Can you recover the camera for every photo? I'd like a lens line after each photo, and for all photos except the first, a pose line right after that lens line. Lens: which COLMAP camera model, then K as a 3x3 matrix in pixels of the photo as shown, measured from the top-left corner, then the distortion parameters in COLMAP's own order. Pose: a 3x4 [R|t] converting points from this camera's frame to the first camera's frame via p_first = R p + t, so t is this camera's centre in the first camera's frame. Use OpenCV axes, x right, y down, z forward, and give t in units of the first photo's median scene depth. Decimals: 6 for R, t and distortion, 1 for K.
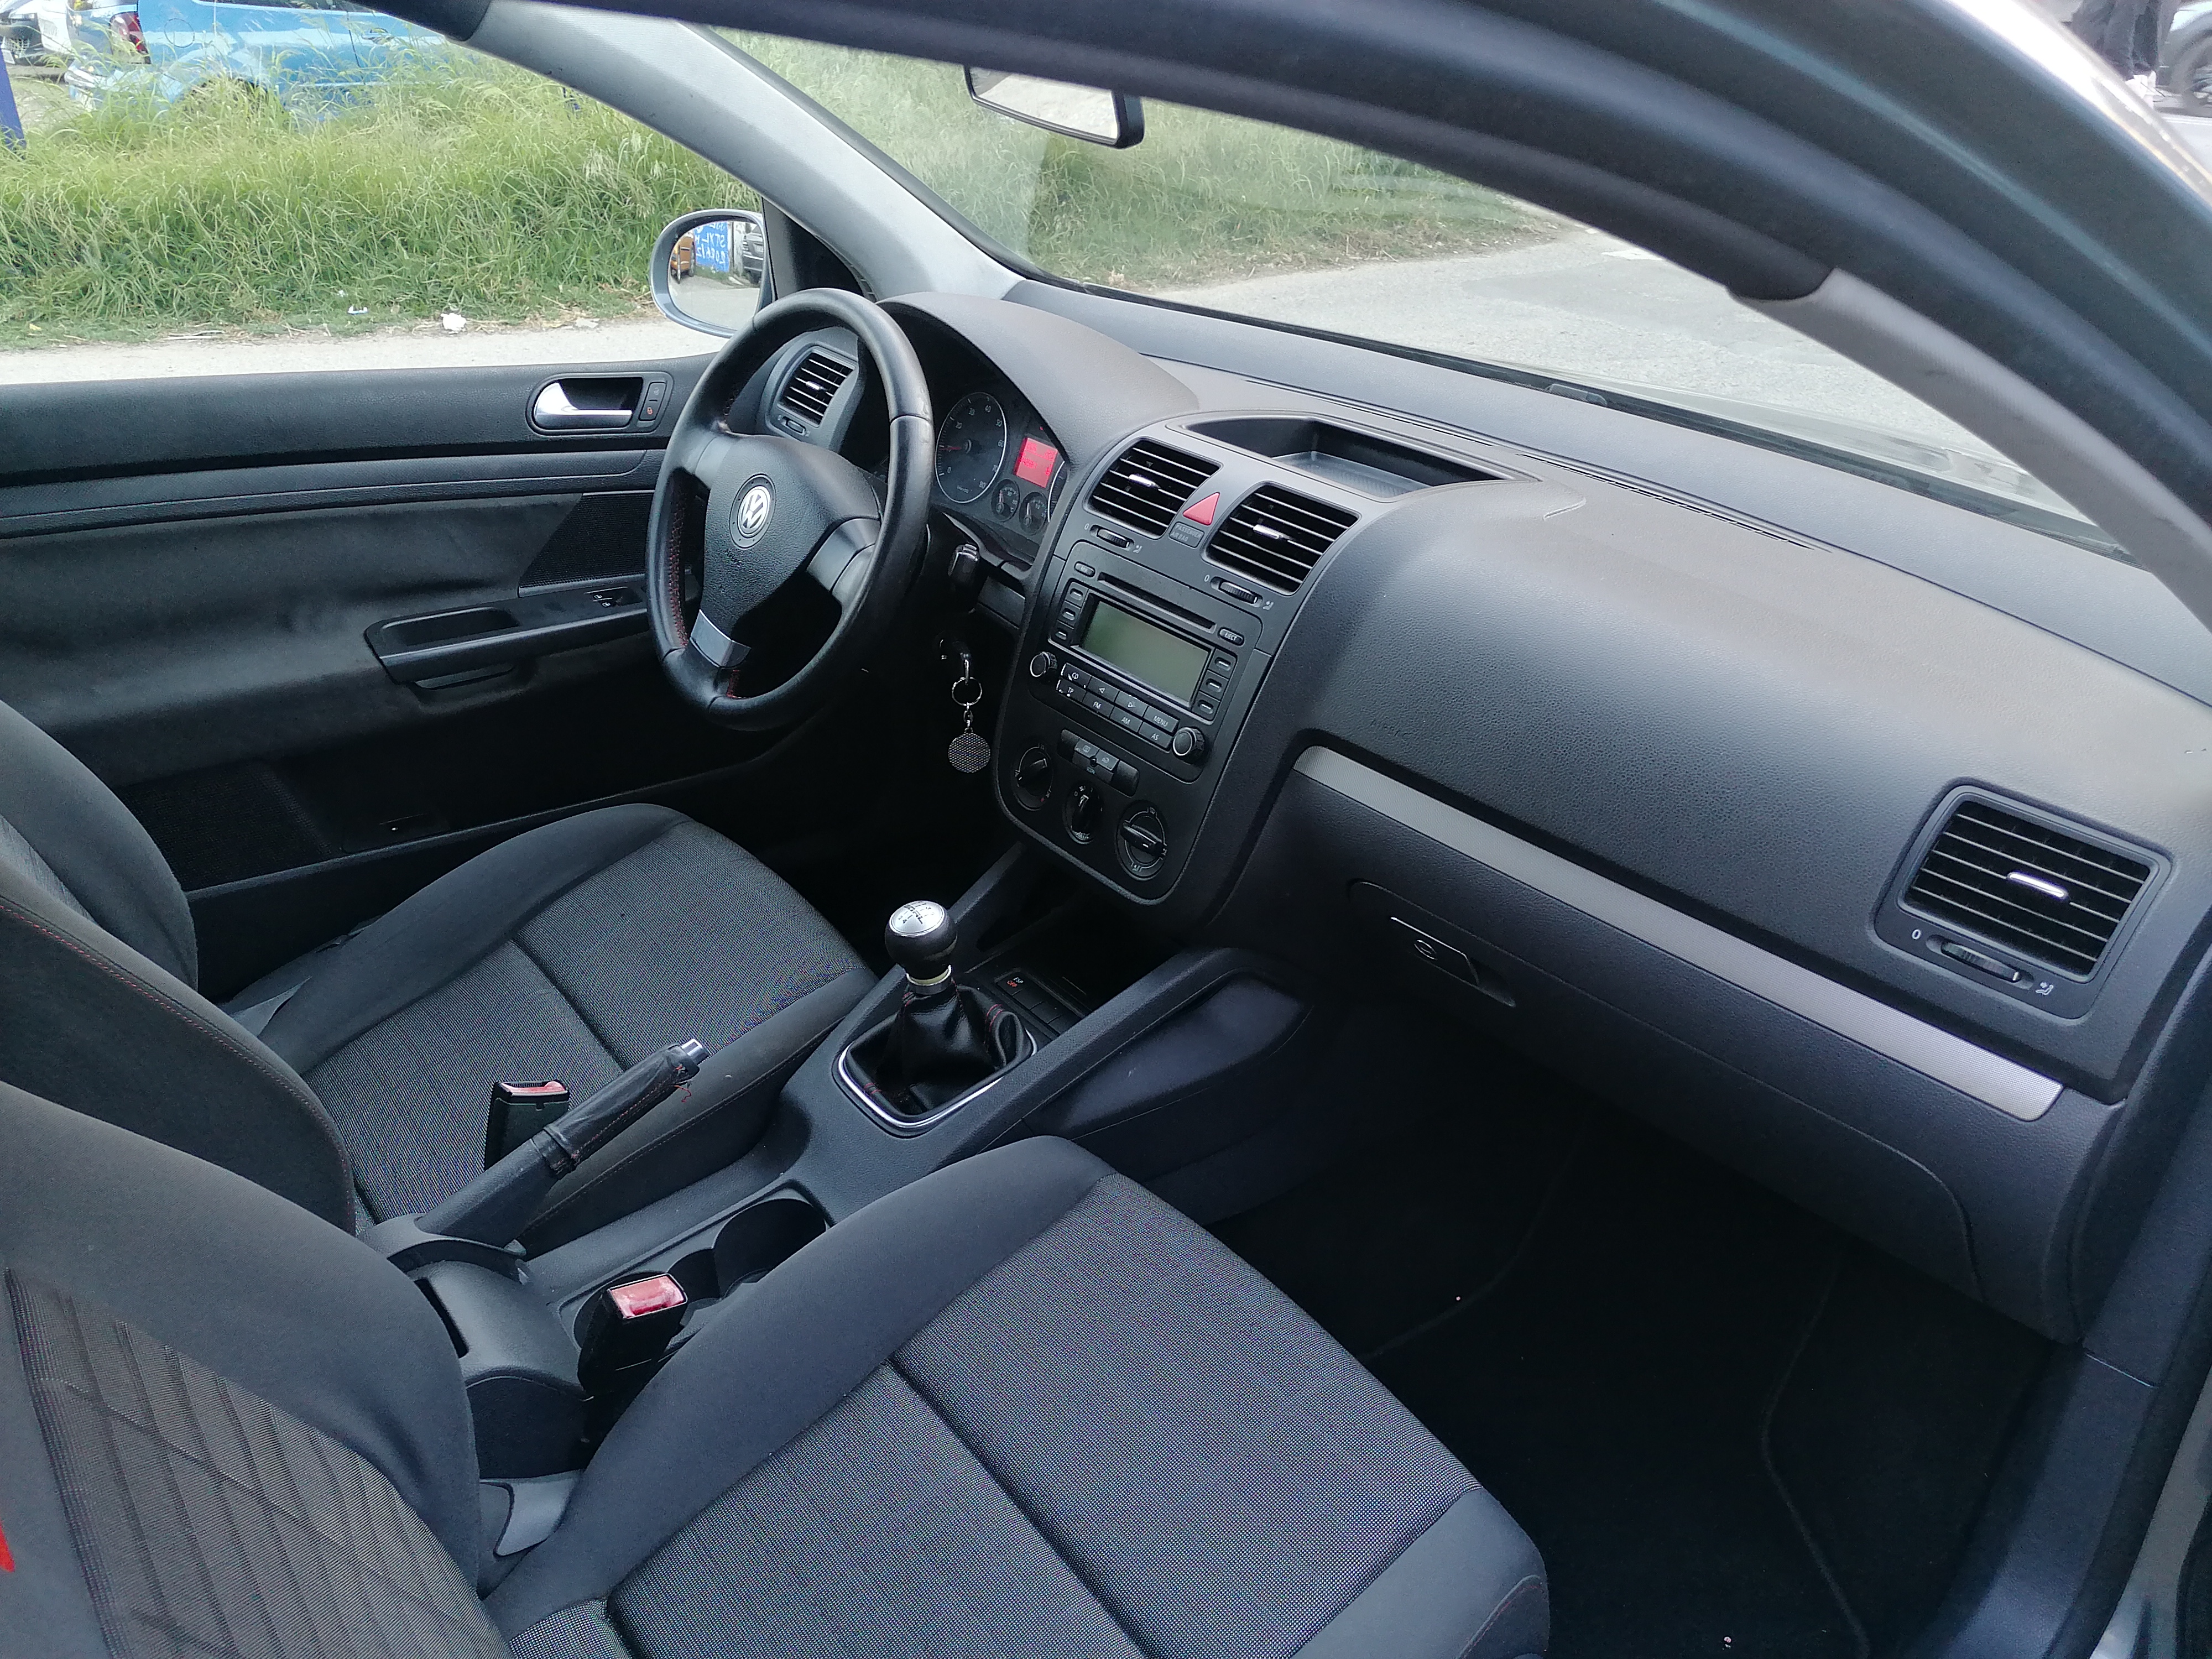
lens RADIAL K [[1643.4, 0, 1106.0], [0, 1643.4, 829.5], [0, 0, 1]] dist [0.069119, -0.087237]
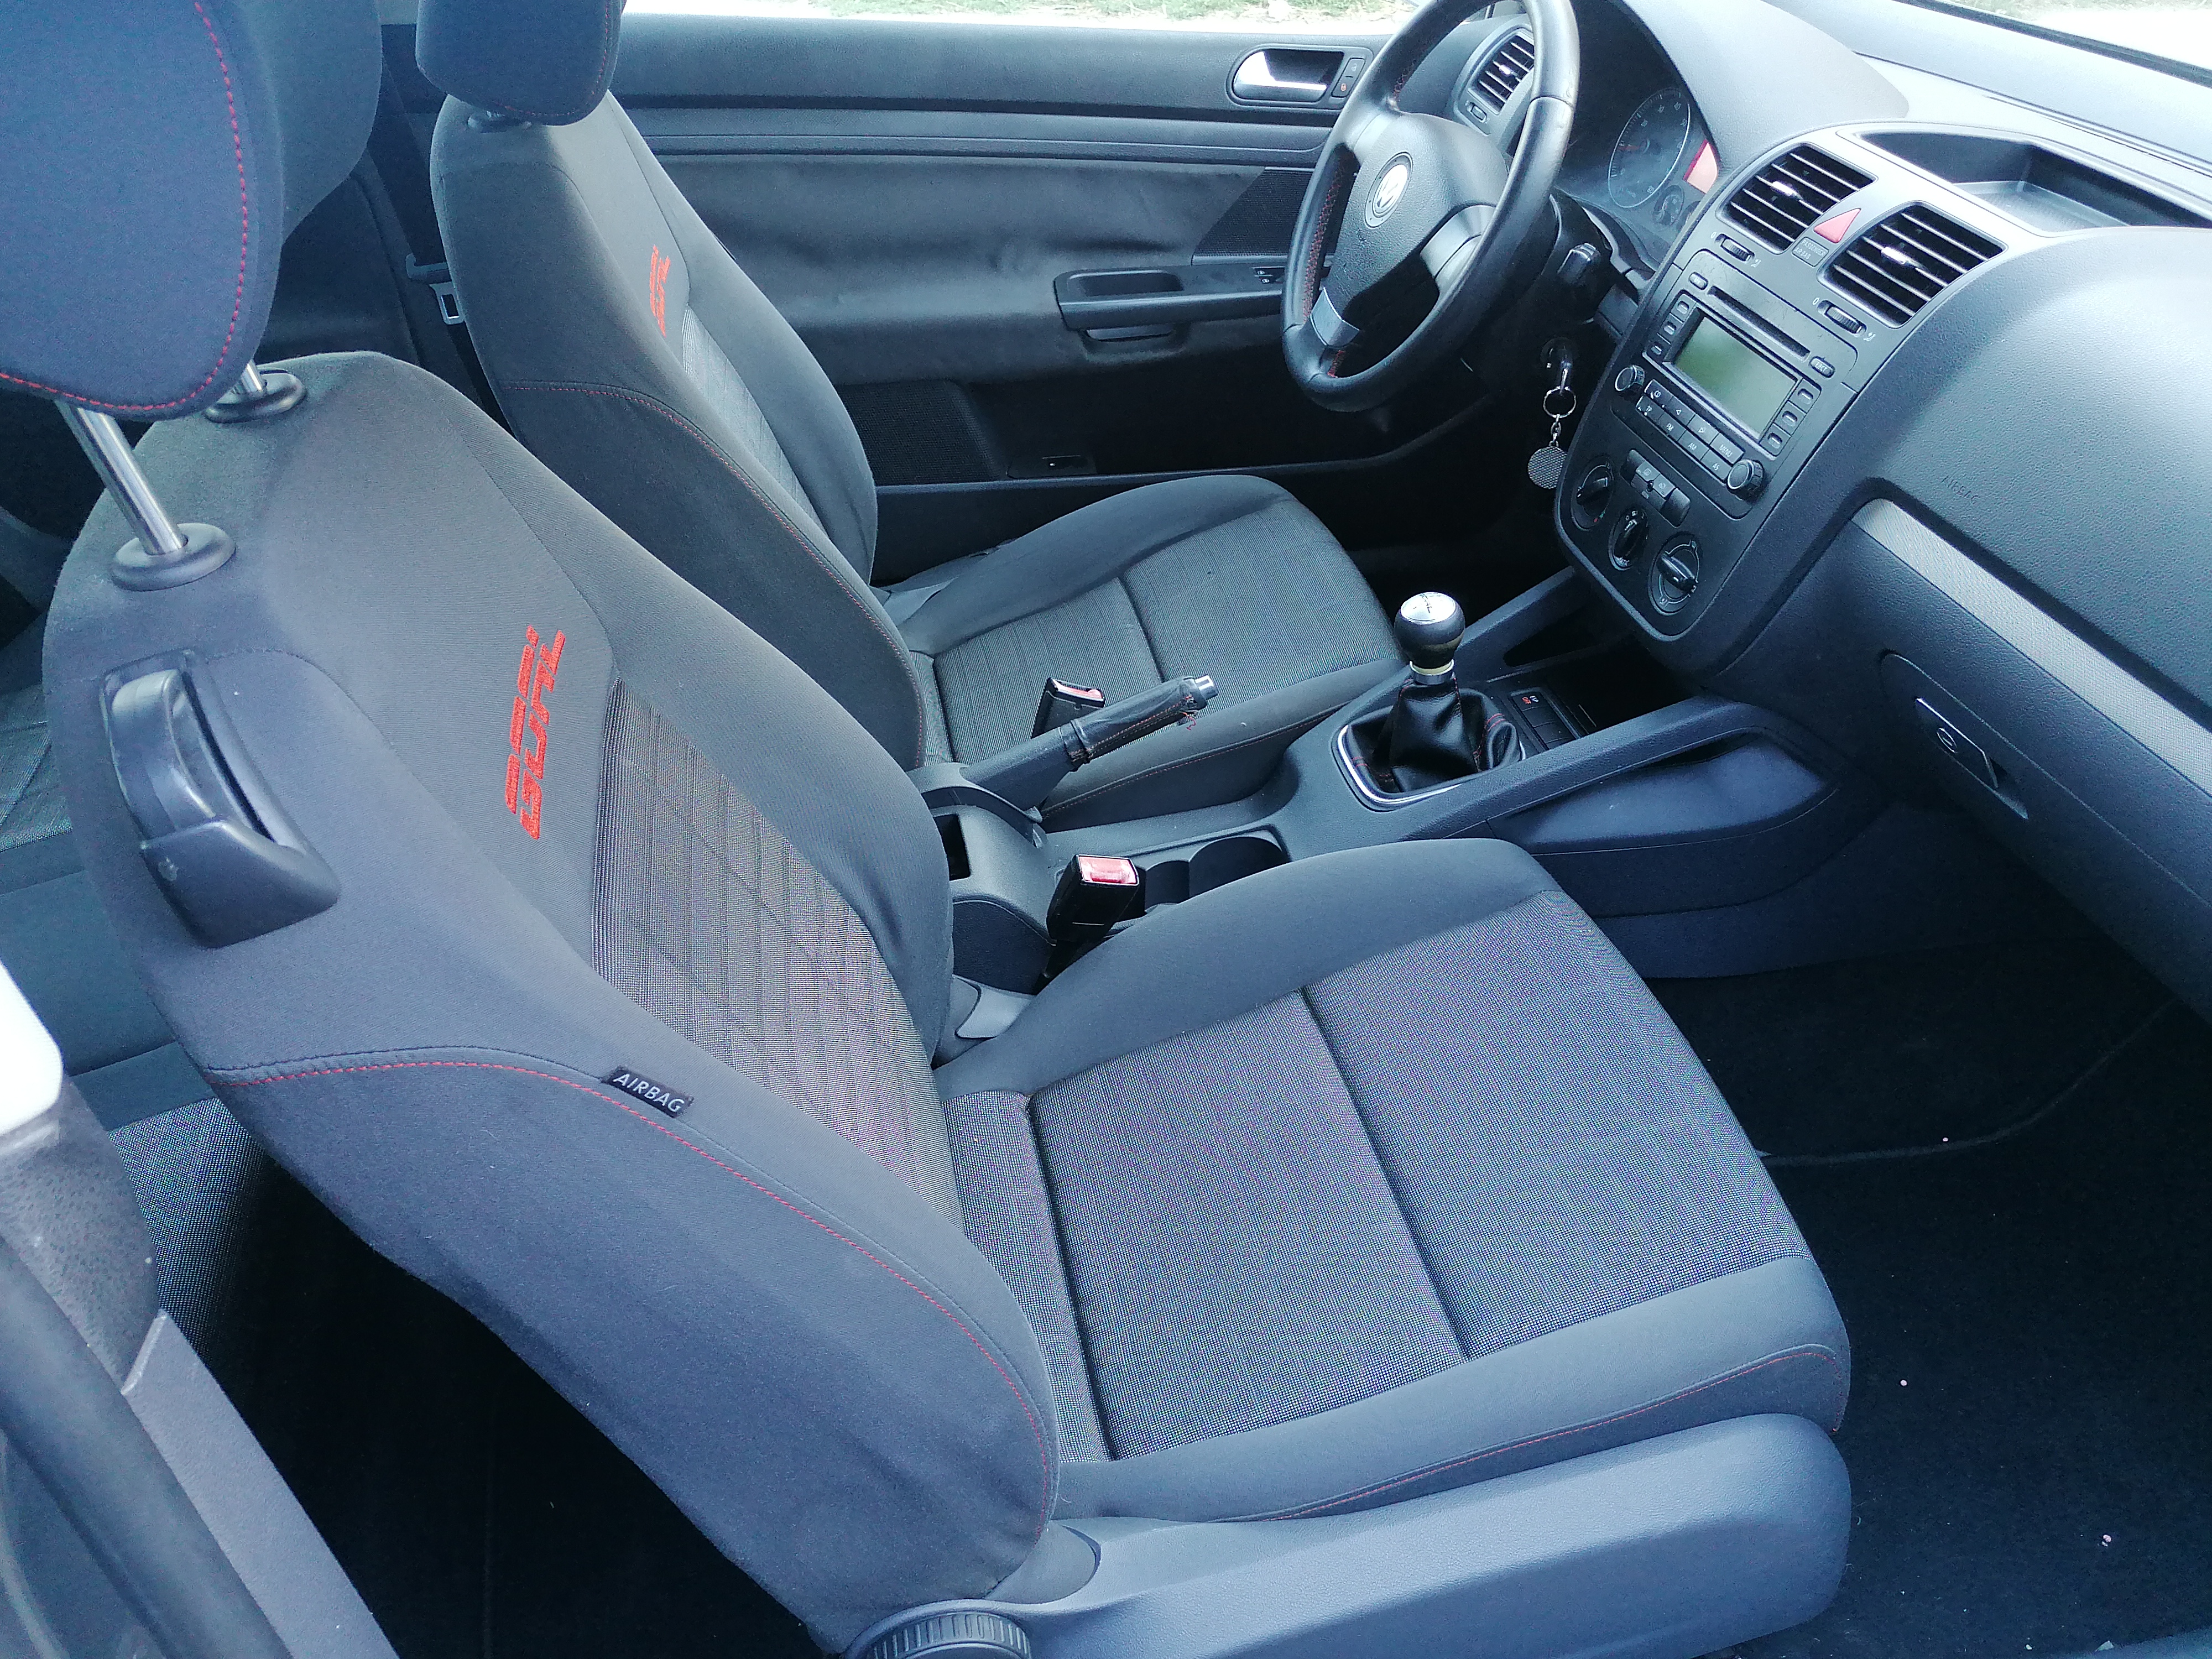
lens RADIAL K [[1637.5, 0, 1106.0], [0, 1637.5, 829.5], [0, 0, 1]] dist [0.108366, -0.168214]
pose [[0.890045, 0.244342, -0.384859, 0.129296], [-0.183764, 0.964899, 0.187618, 0.029090], [0.417193, -0.096265, 0.903705, -0.035970]]
